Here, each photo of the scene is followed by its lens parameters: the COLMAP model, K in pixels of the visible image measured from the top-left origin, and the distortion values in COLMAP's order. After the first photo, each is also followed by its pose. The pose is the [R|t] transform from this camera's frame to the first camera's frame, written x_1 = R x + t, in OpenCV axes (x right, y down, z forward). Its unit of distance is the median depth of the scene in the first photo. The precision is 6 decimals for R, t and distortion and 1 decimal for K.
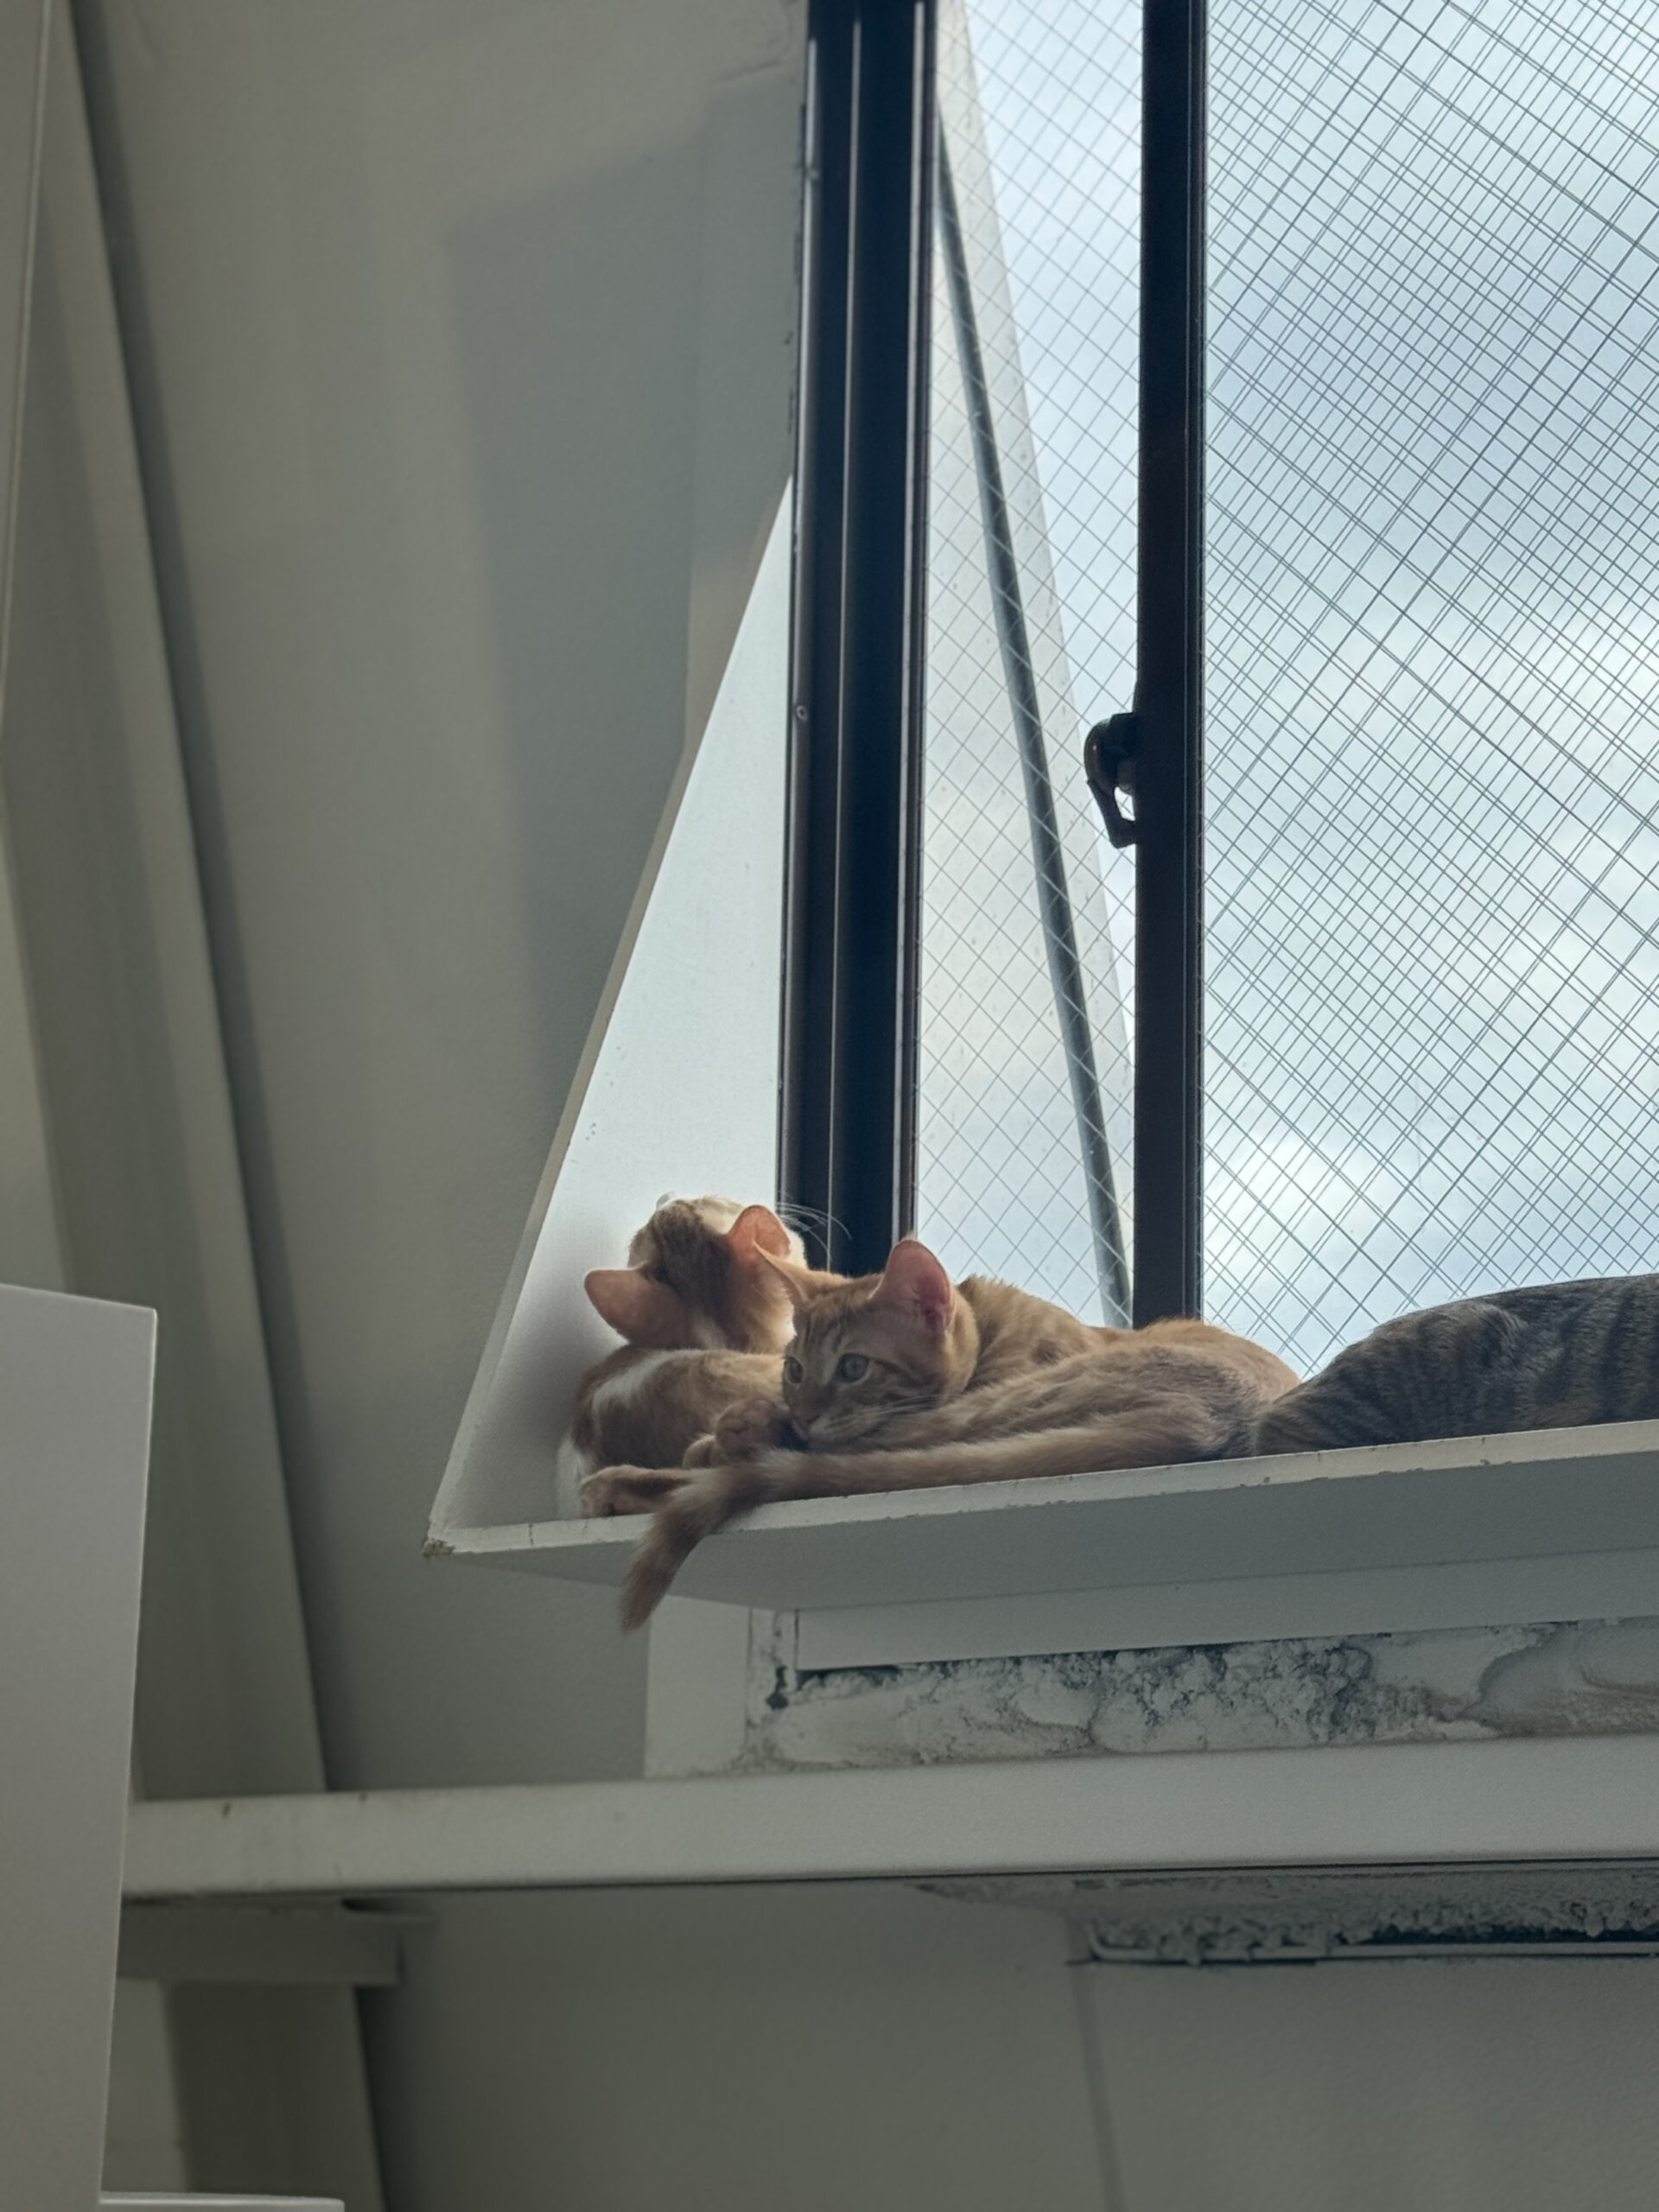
lens RADIAL K [[4484.1, 0, 843.5], [0, 4484.1, 1104.8], [0, 0, 1]] dist [0.003120, 0.000000]
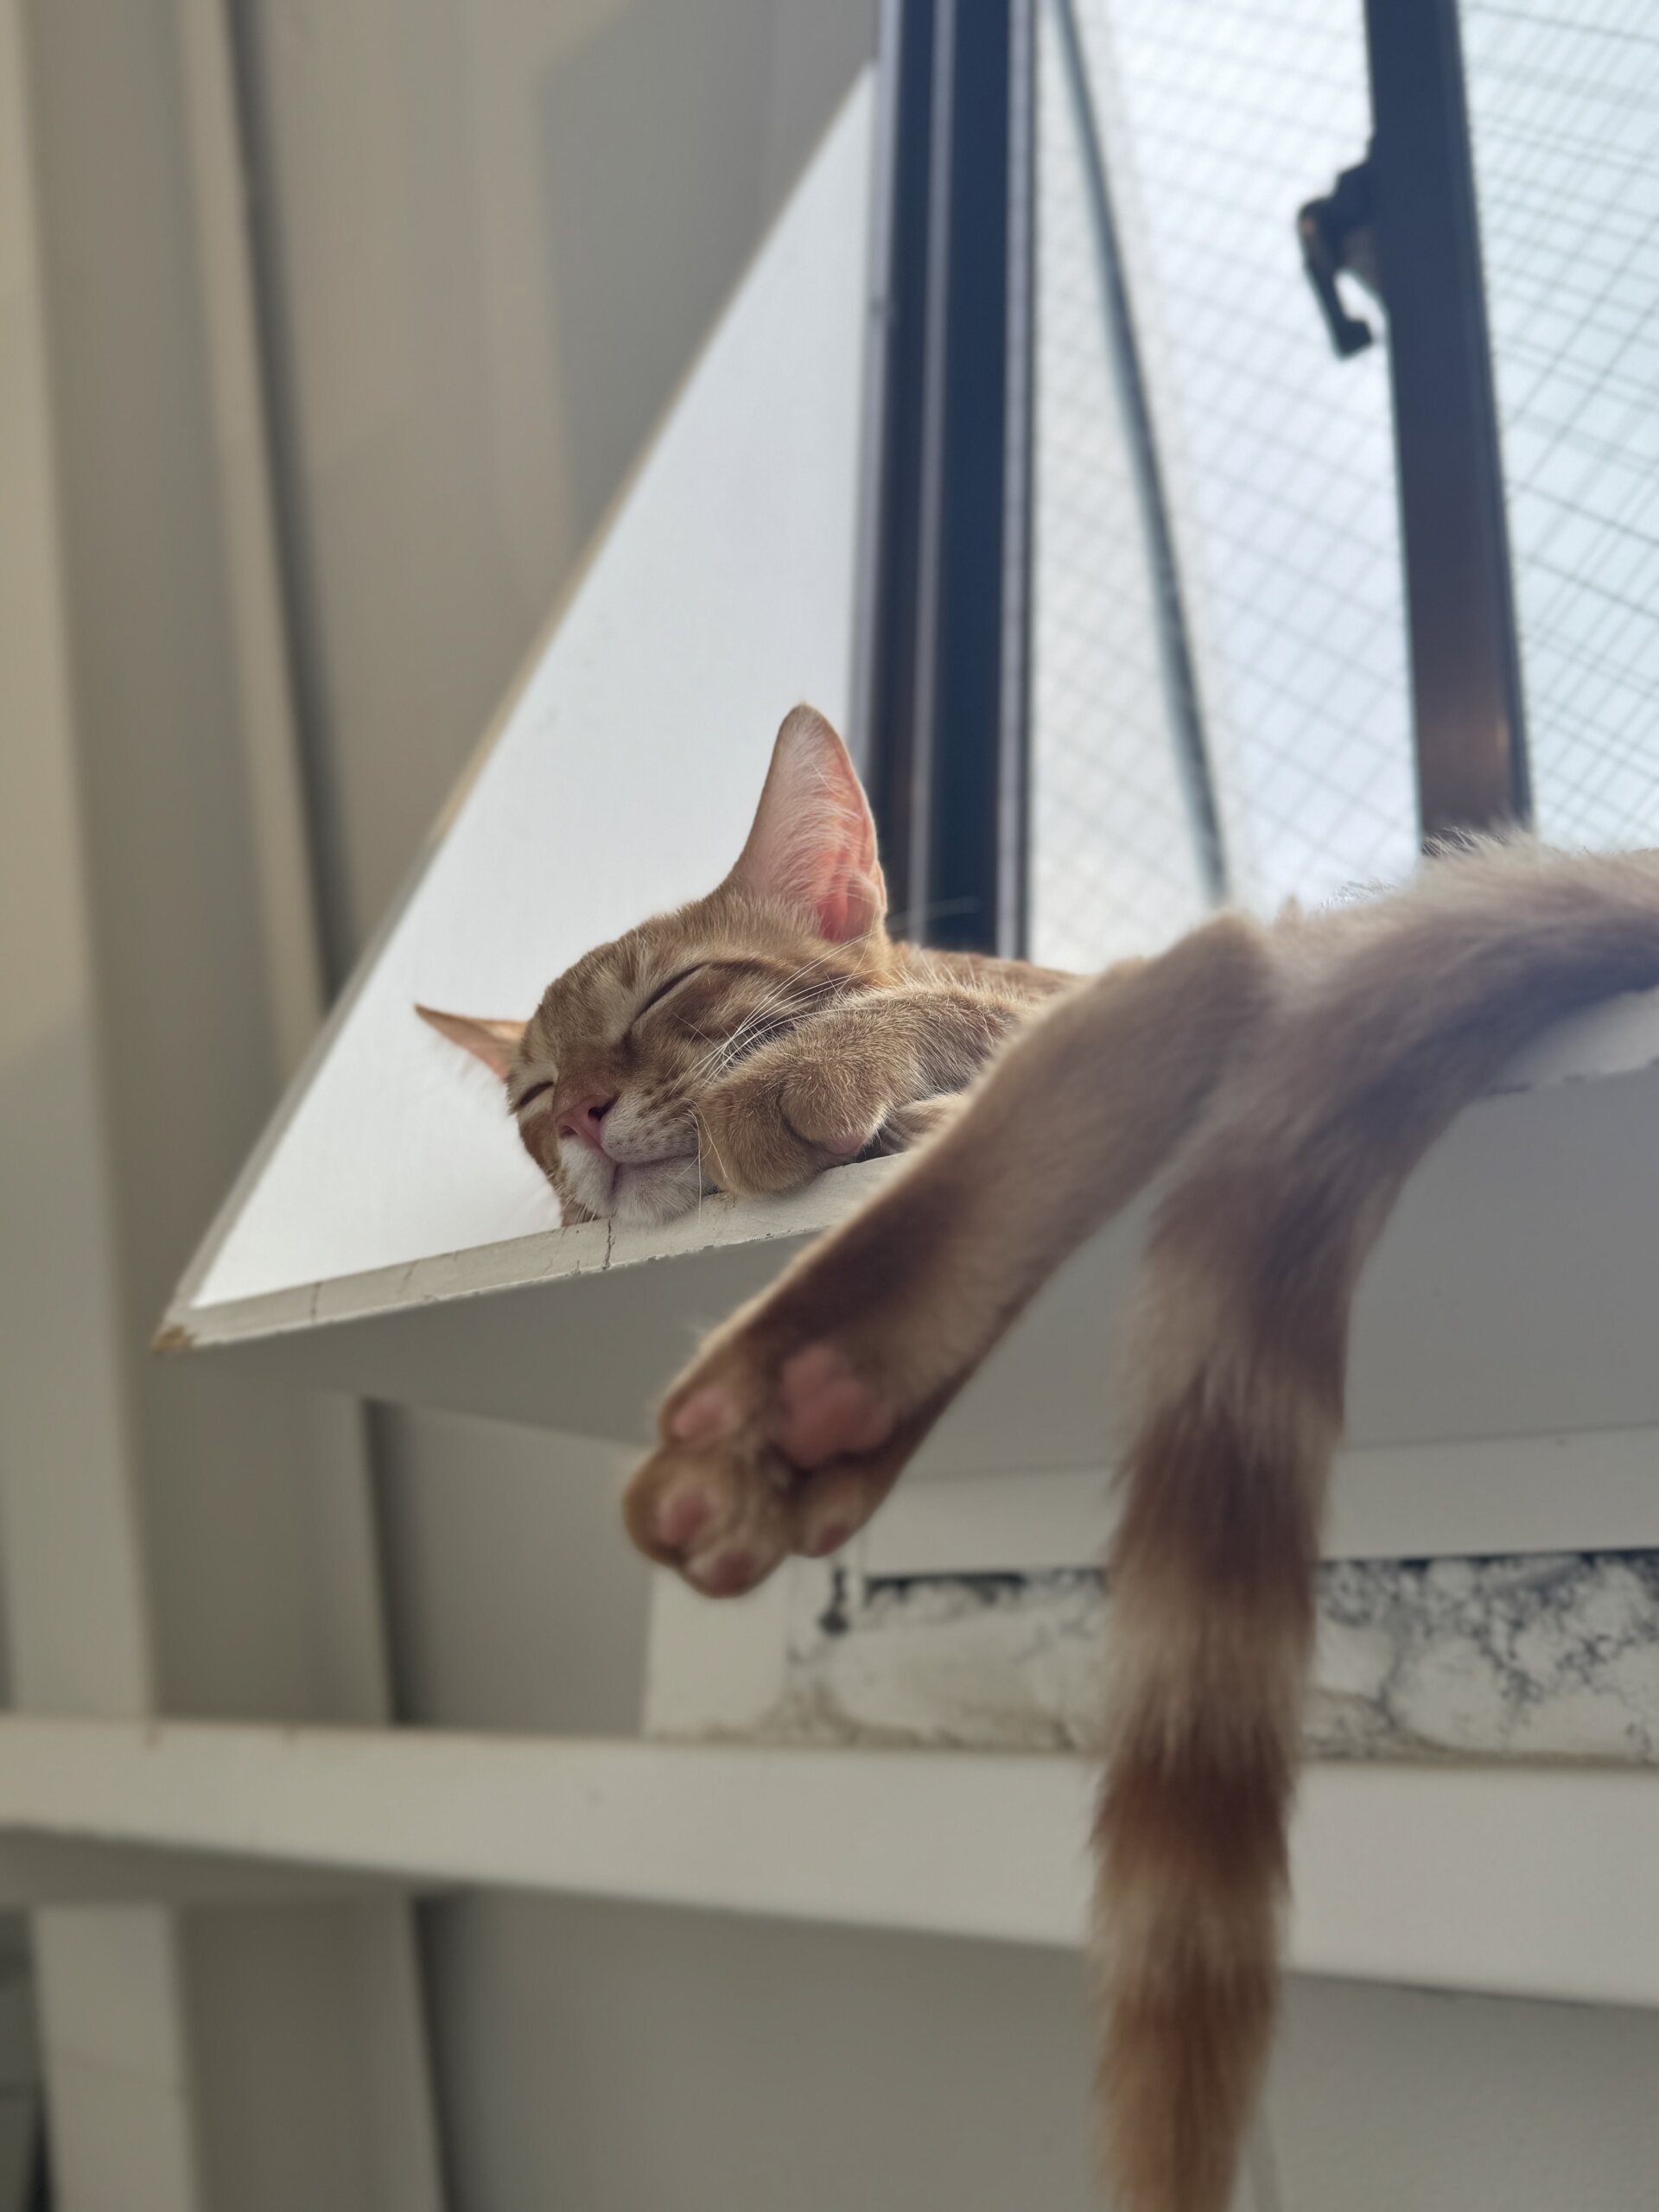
lens RADIAL K [[2059.8, 0, 822.8], [0, 2059.8, 1090.2], [0, 0, 1]] dist [-0.009278, 0.000000]
pose [[0.999174, 0.007476, -0.039938, -0.005098], [-0.011152, 0.995637, -0.092638, 0.086173], [0.039071, 0.093007, 0.994899, 0.718403]]
